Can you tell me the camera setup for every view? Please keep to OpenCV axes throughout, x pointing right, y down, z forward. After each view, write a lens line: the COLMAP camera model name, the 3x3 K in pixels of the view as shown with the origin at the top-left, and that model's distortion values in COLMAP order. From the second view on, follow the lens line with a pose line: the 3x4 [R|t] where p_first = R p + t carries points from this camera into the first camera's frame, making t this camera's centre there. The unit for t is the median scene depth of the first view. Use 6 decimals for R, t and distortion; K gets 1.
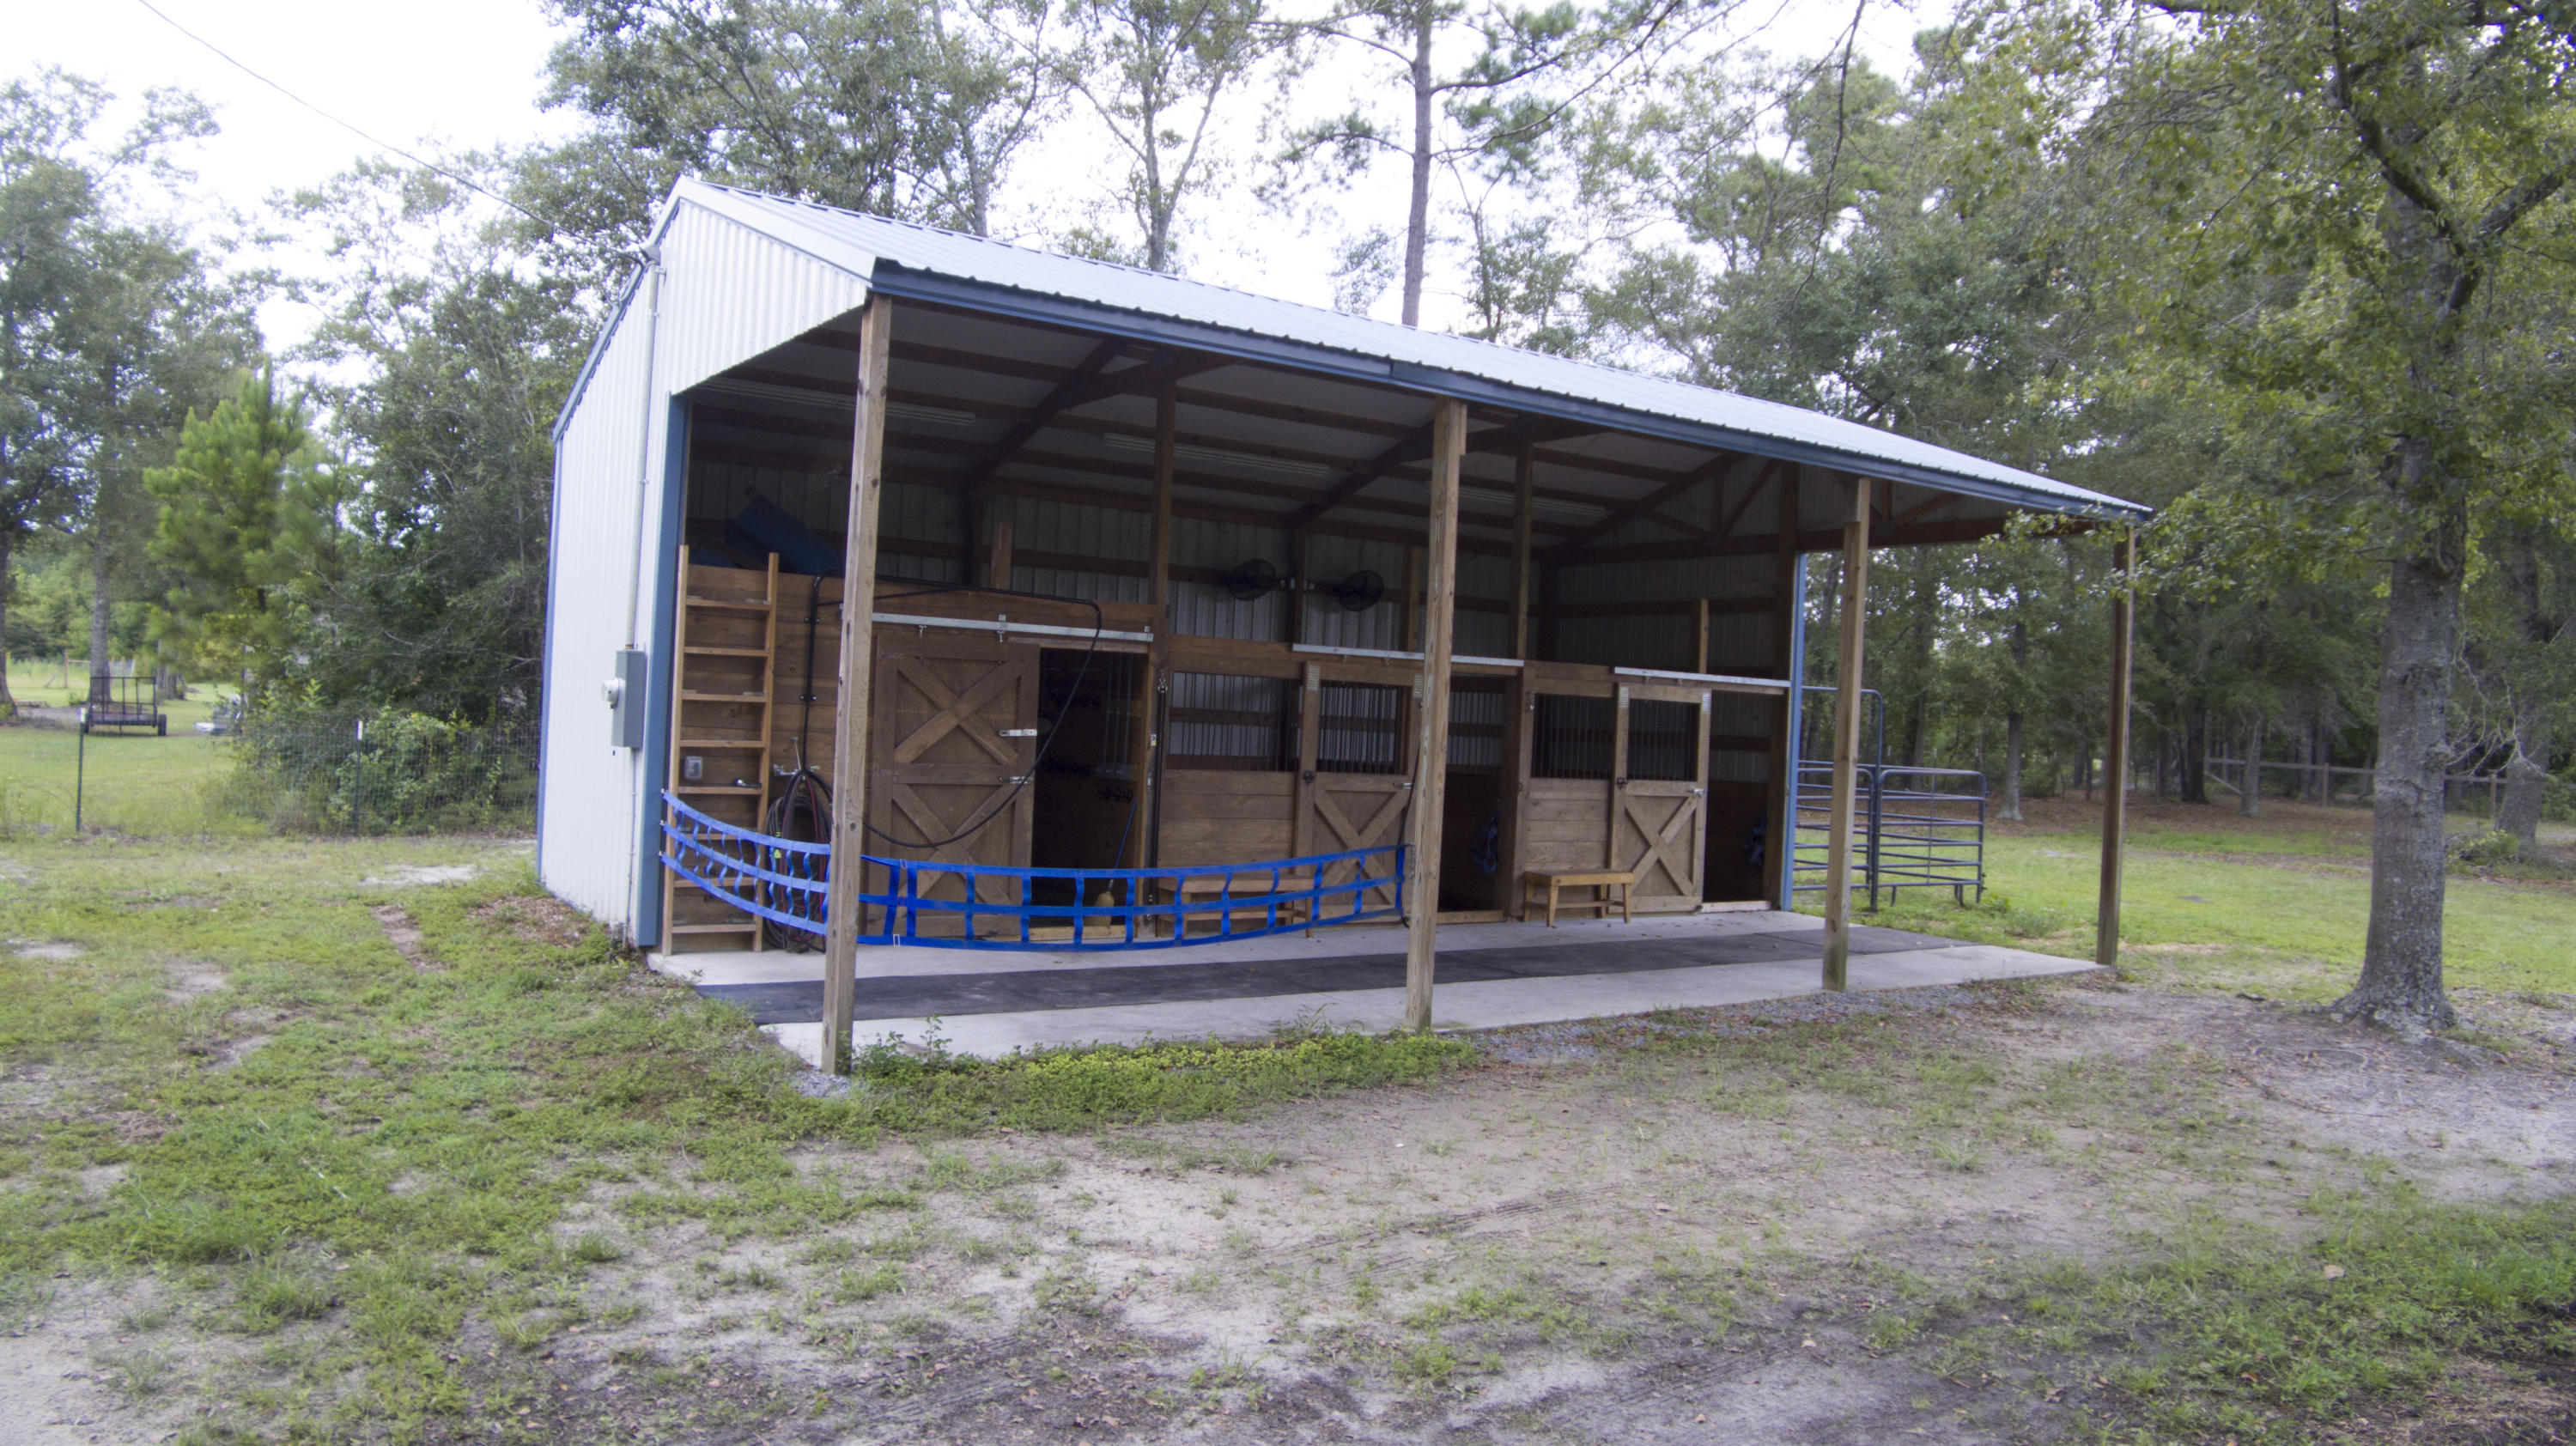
lens RADIAL K [[1766.6, 0, 1288.0], [0, 1766.6, 723.0], [0, 0, 1]] dist [-0.119525, 0.004173]
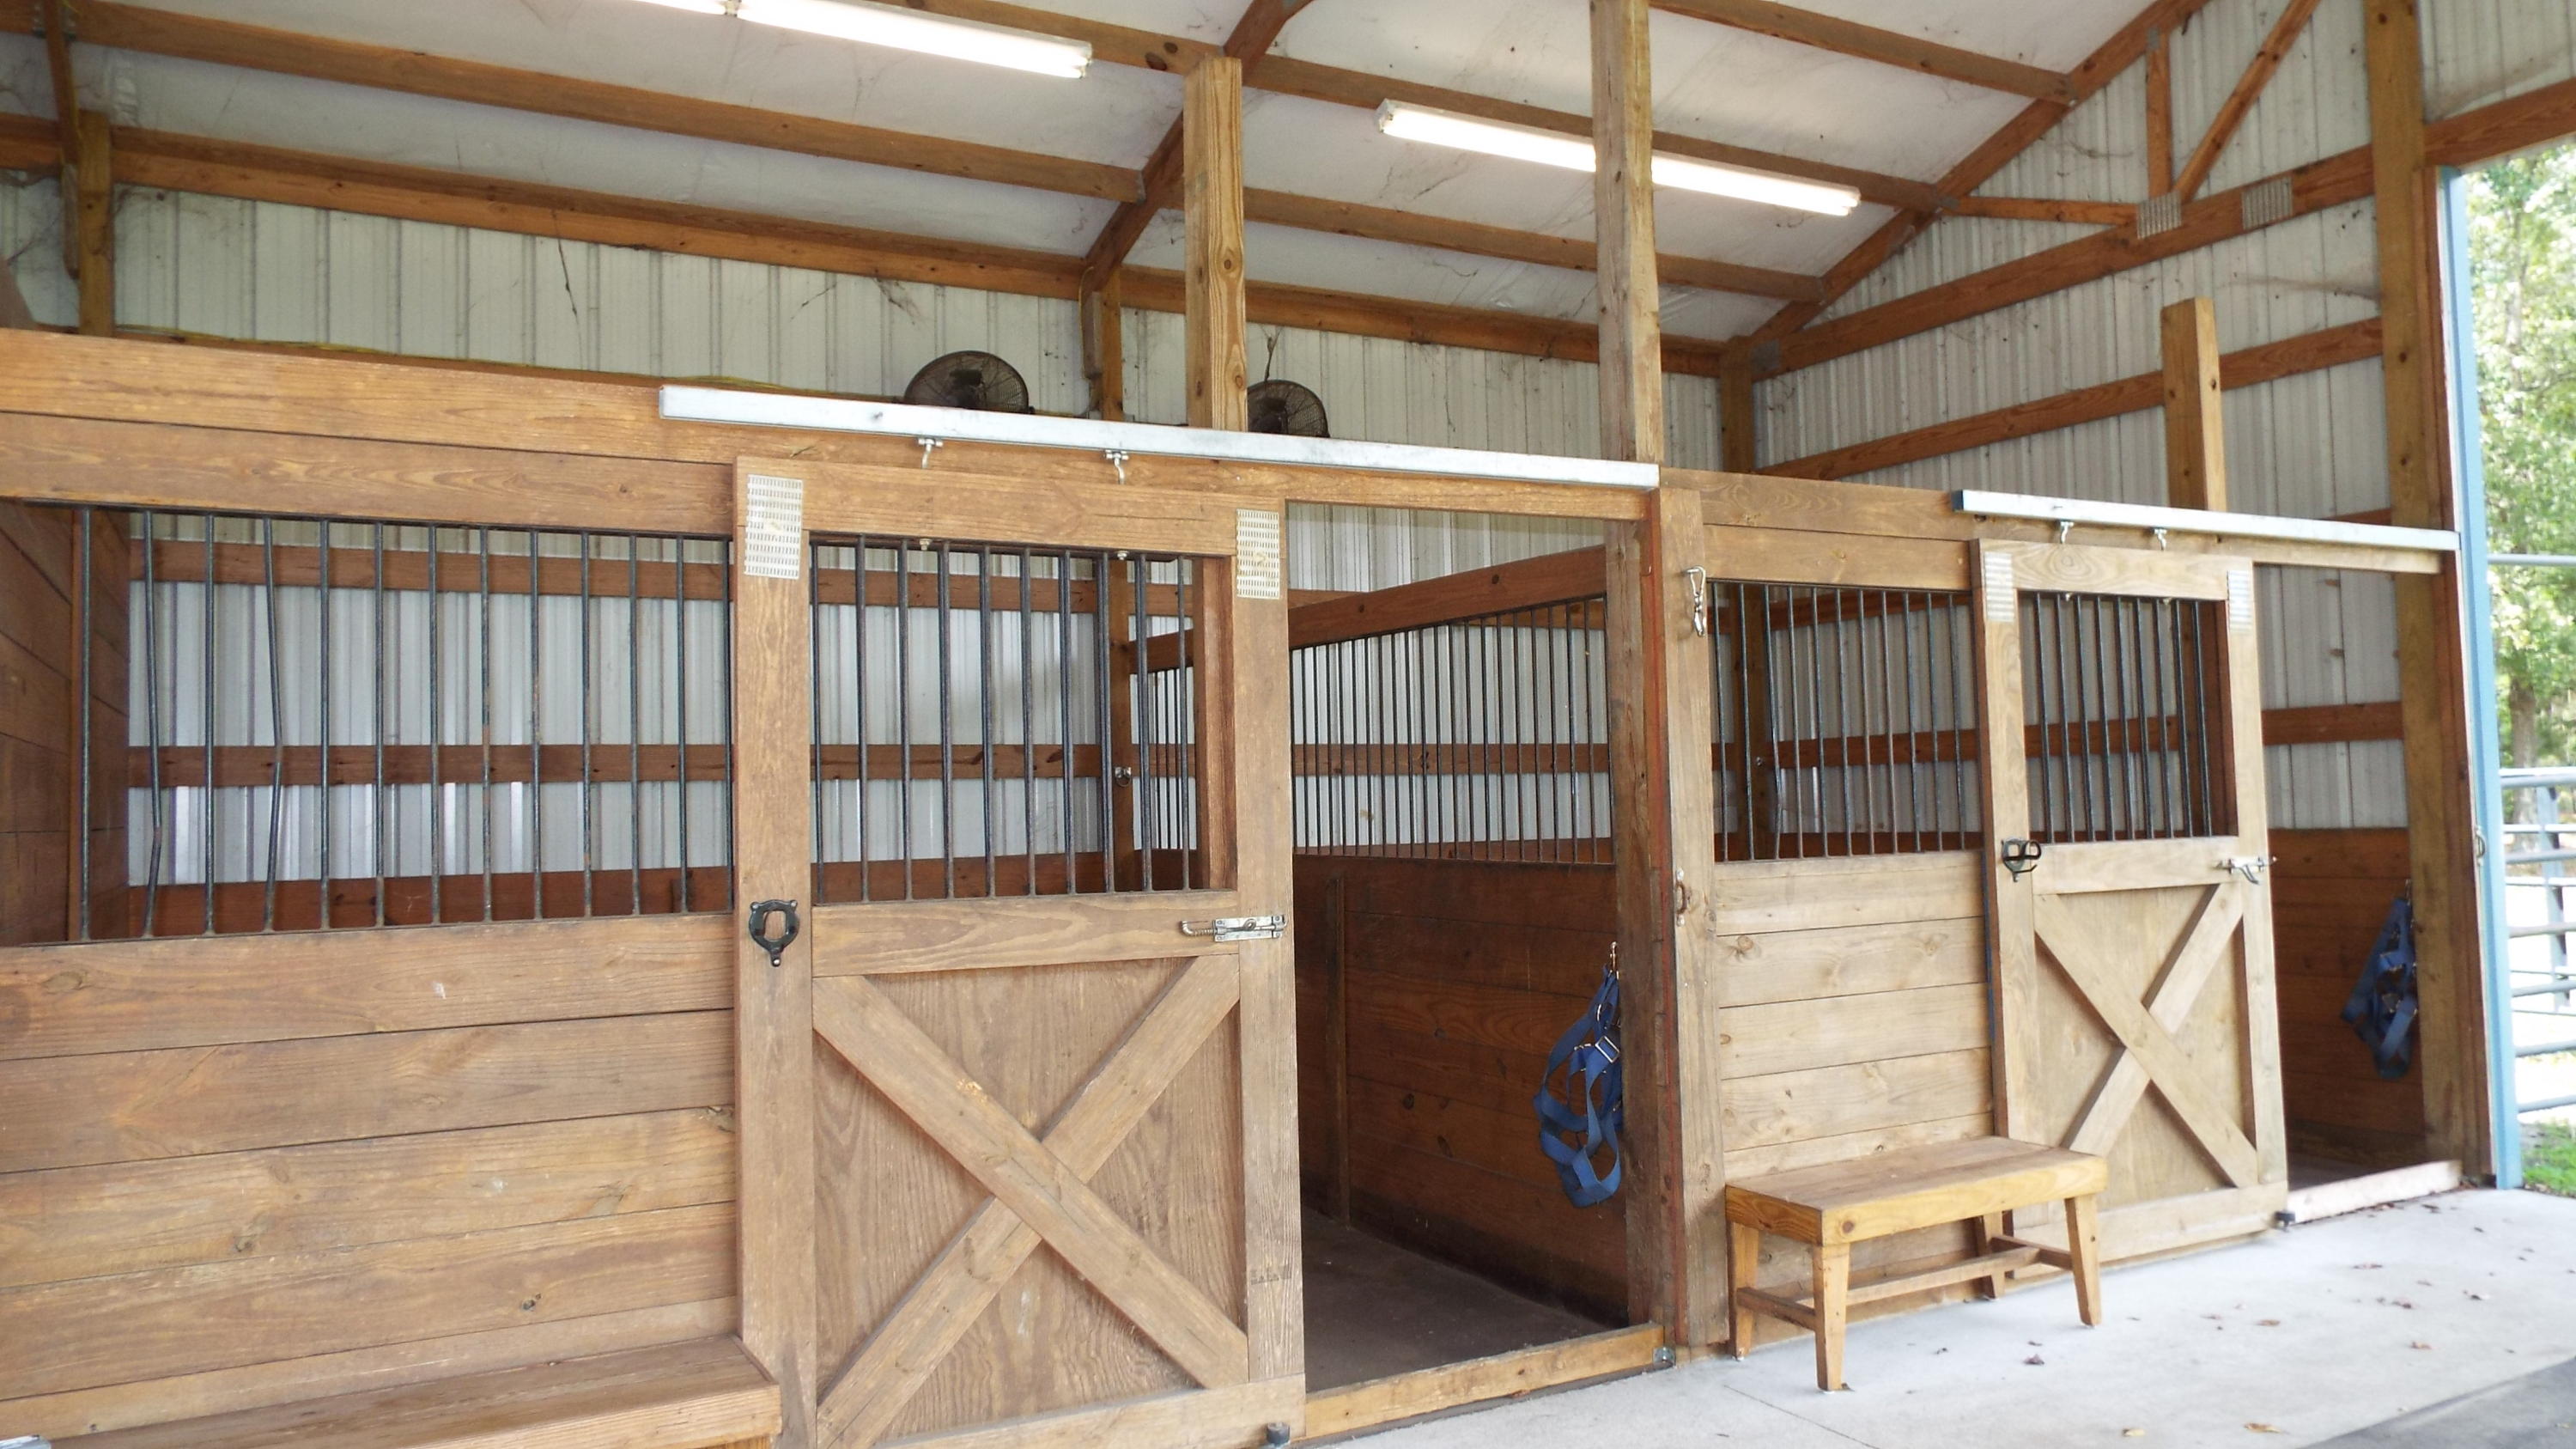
lens RADIAL K [[1915.8, 0, 1381.3], [0, 1915.8, 722.6], [0, 0, 1]] dist [-0.042506, 0.056696]
pose [[0.994901, -0.078256, -0.063622, 0.113467], [0.074886, 0.995744, -0.053727, 0.022755], [0.067556, 0.048688, 0.996527, 0.739241]]
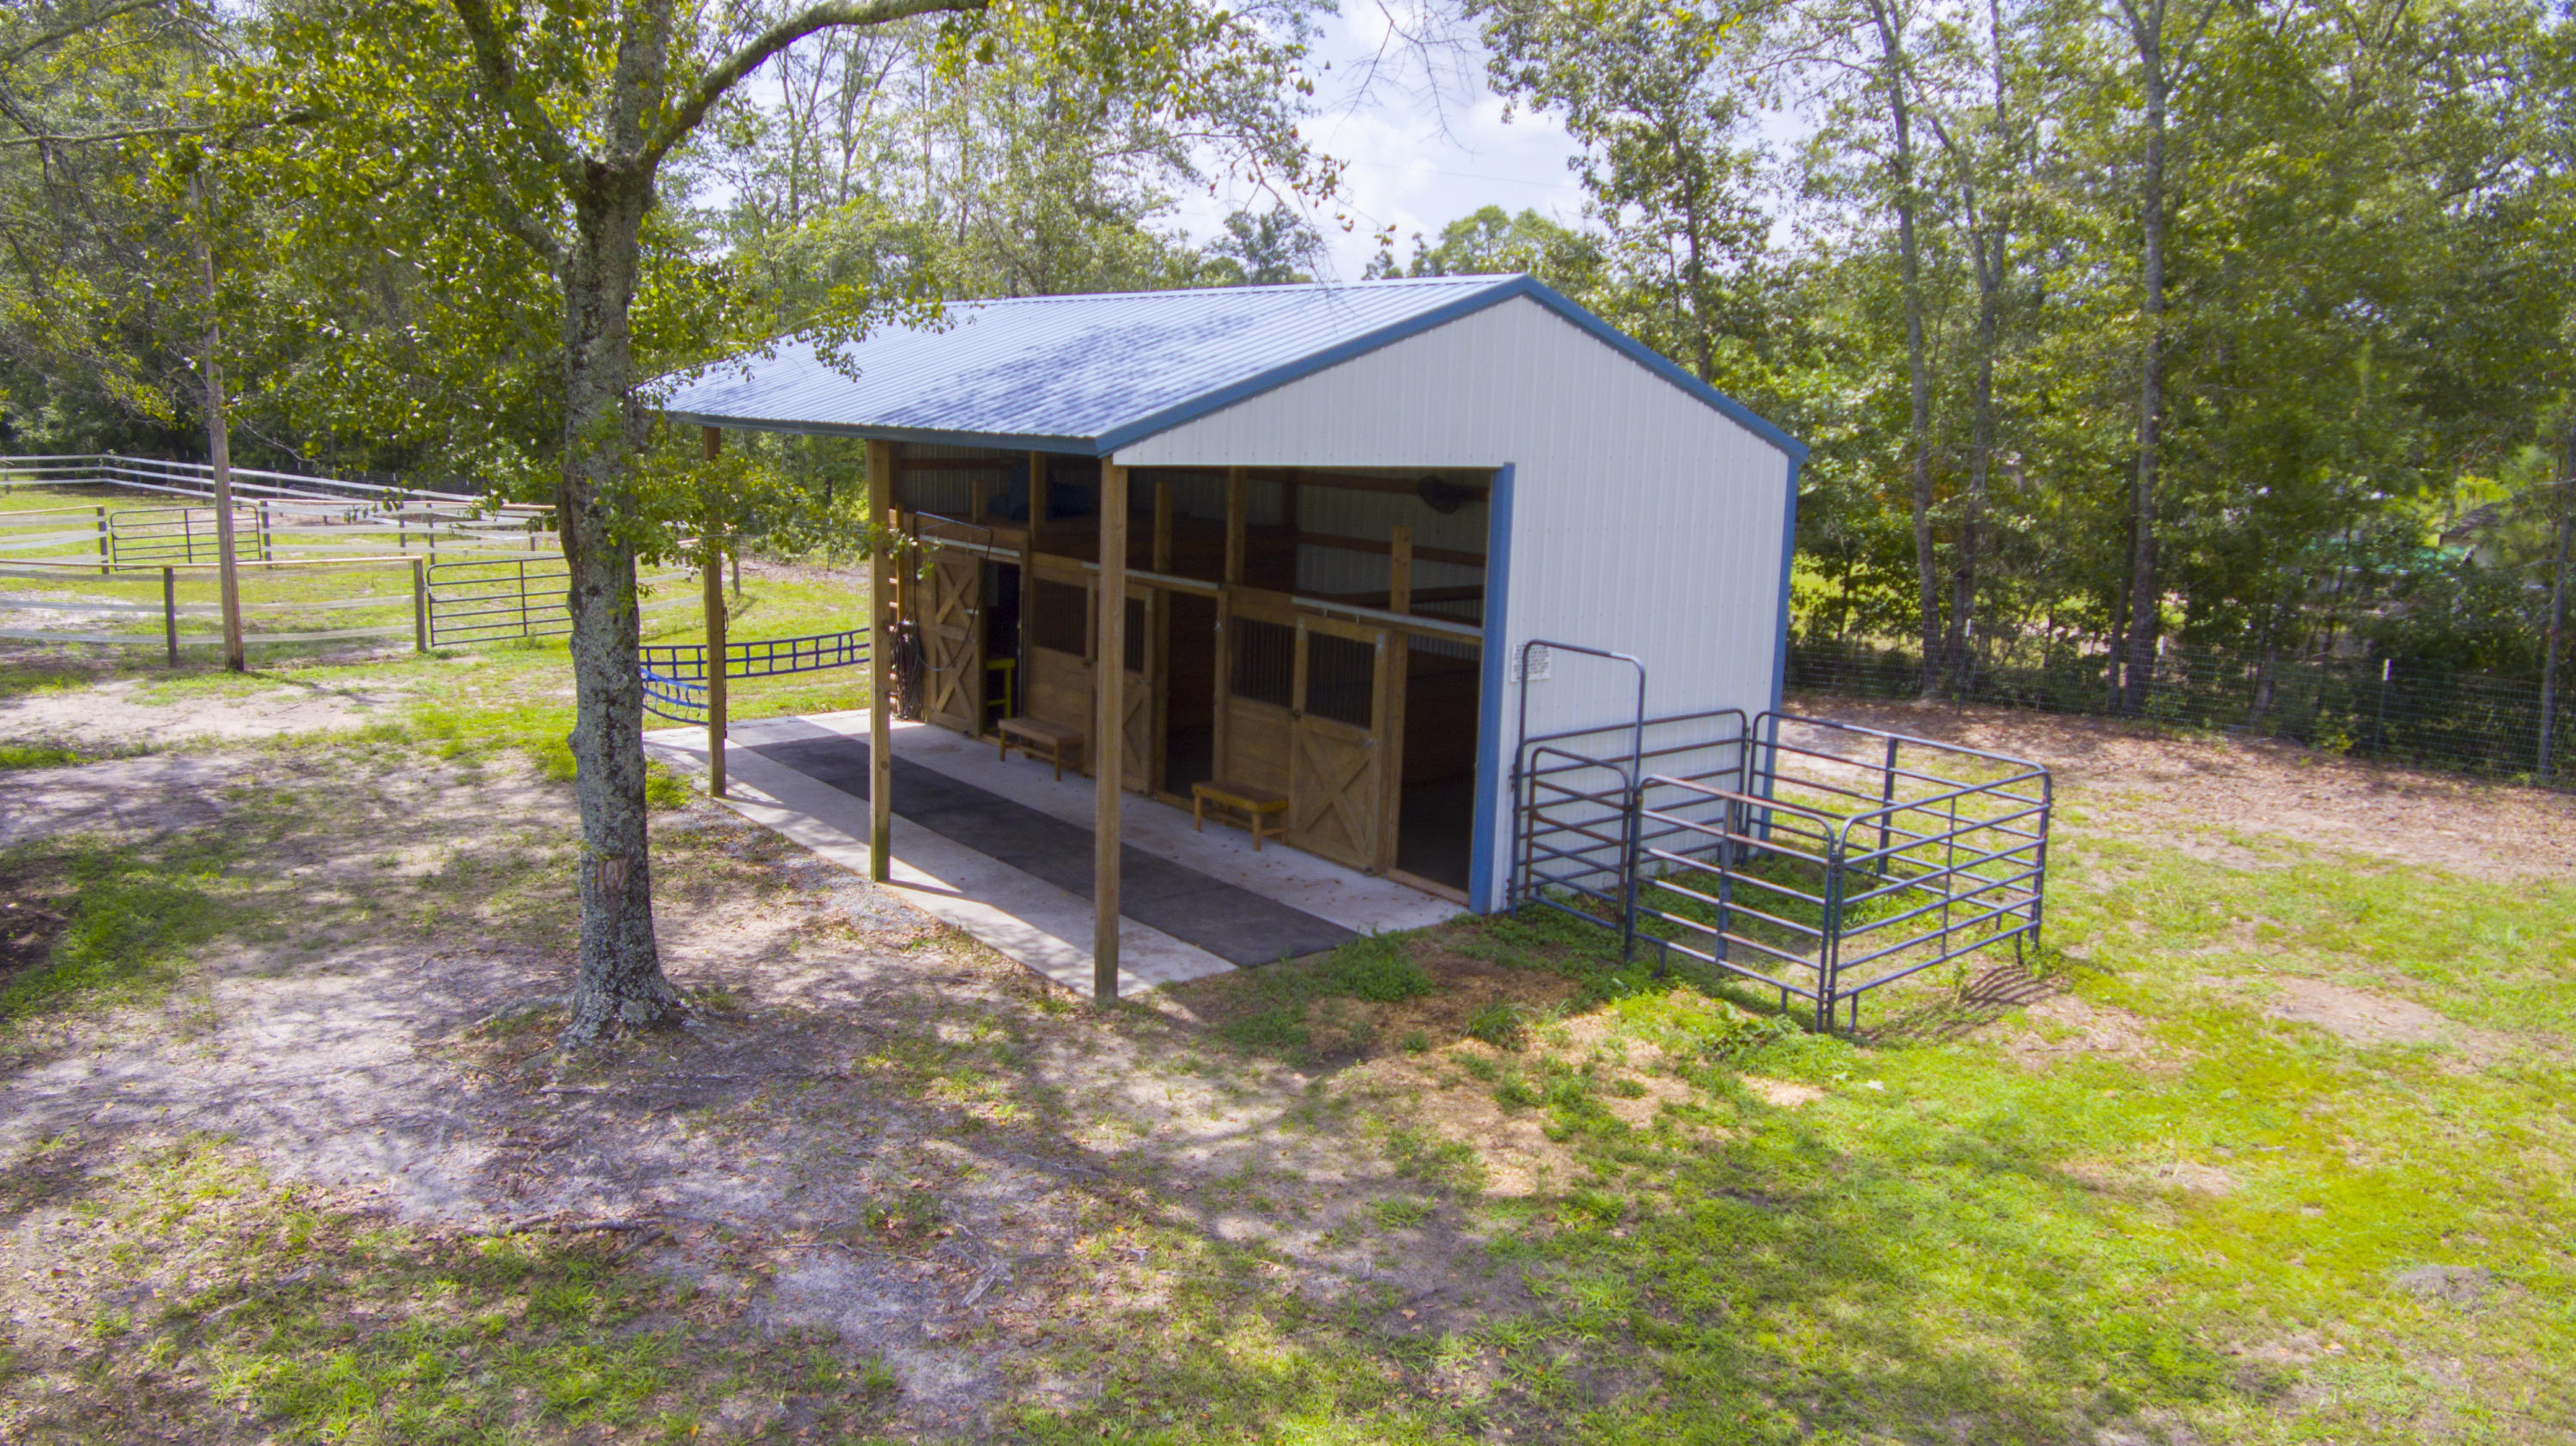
lens RADIAL K [[1825.3, 0, 1288.0], [0, 1825.3, 723.0], [0, 0, 1]] dist [-0.123444, 0.065910]
pose [[0.078746, 0.135282, -0.987673, 1.358863], [-0.033309, 0.990553, 0.133021, -0.110179], [0.996338, 0.022424, 0.082509, 1.033188]]
